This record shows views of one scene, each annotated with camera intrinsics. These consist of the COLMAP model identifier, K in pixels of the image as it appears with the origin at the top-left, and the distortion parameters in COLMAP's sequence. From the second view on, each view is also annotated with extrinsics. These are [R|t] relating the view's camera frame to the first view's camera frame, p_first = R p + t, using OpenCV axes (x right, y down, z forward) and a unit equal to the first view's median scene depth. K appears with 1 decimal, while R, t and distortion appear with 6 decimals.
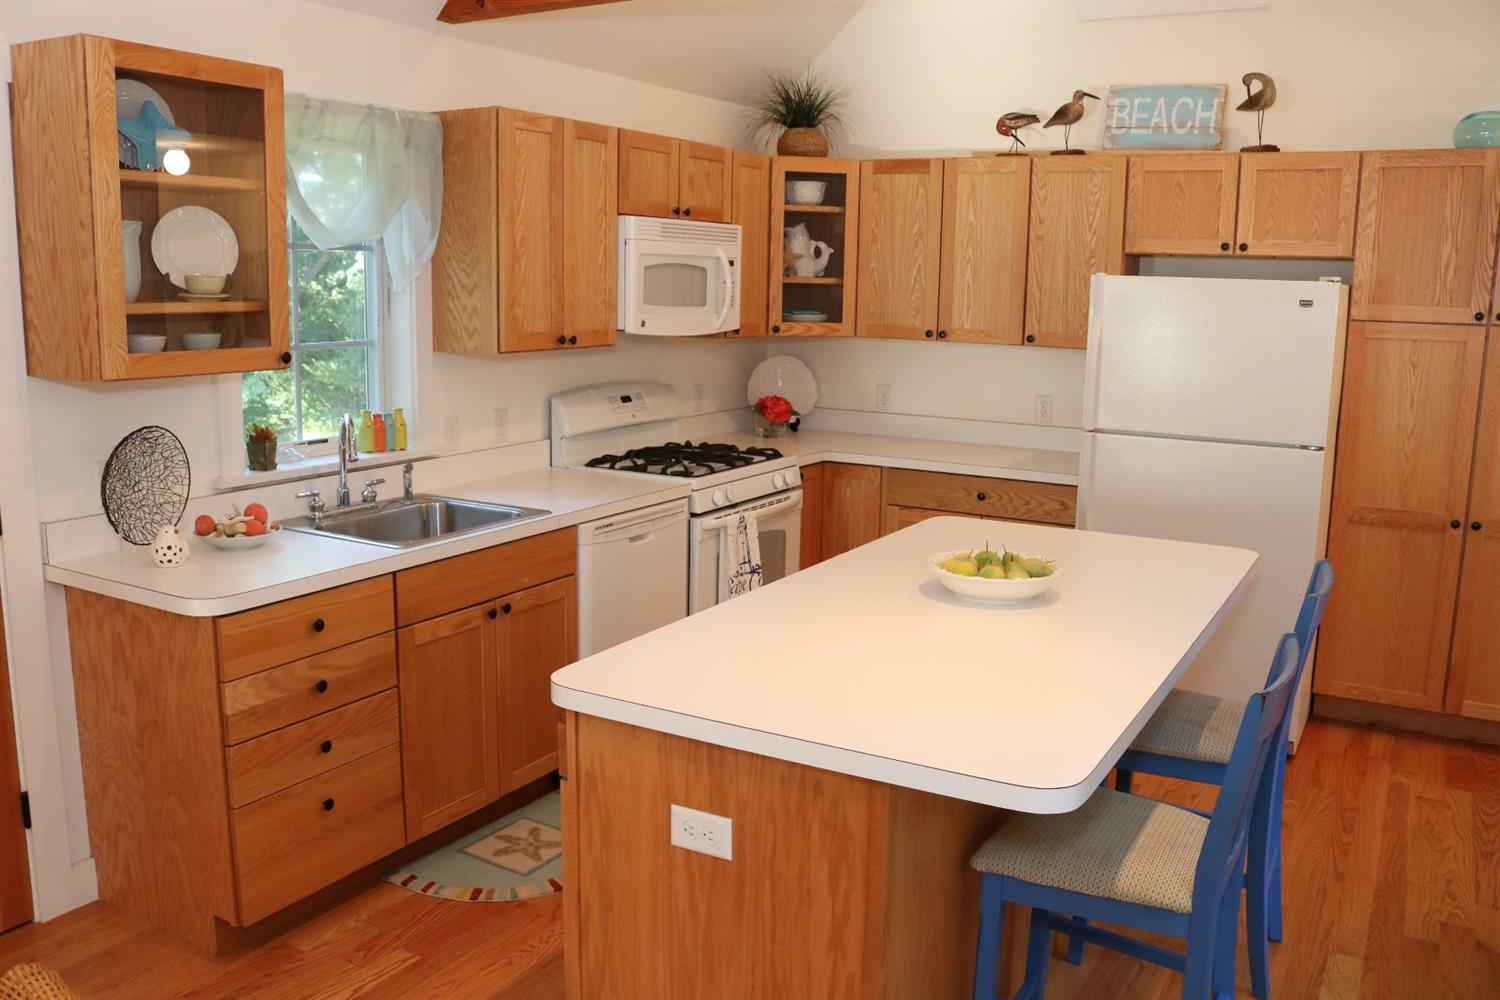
lens RADIAL K [[1298.7, 0, 750.0], [0, 1298.7, 500.0], [0, 0, 1]] dist [-0.003797, 0.003929]
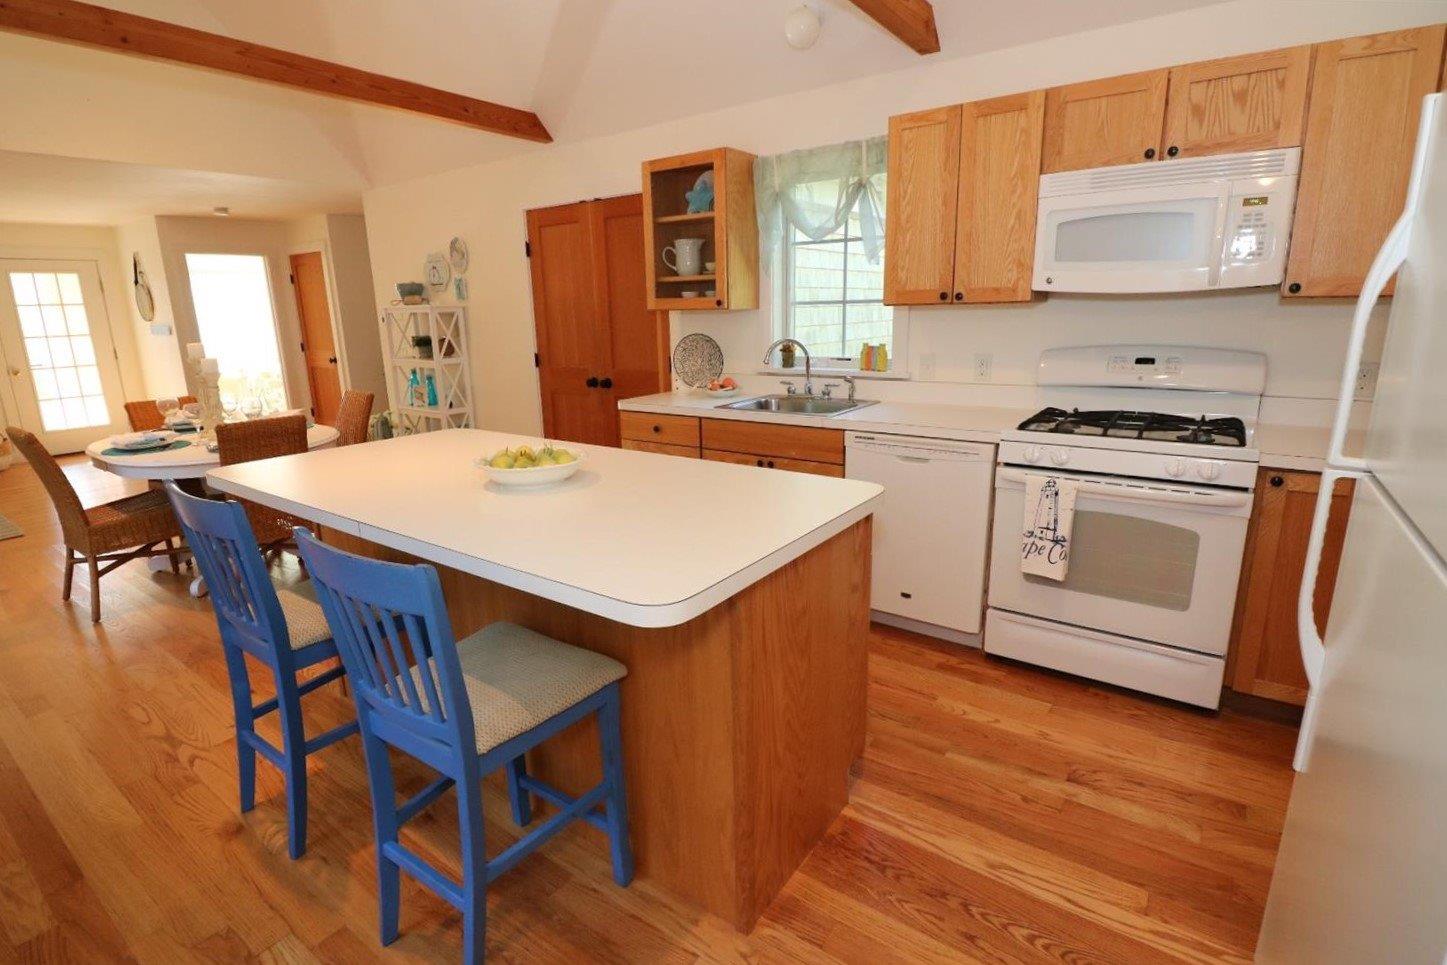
lens RADIAL K [[680.1, 0, 723.5], [0, 680.1, 482.5], [0, 0, 1]] dist [0.000569, -0.000501]
pose [[-0.078590, 0.232135, -0.969504, 0.514999], [-0.154500, 0.957925, 0.241887, -0.072363], [0.984862, 0.168798, -0.039418, 0.798684]]
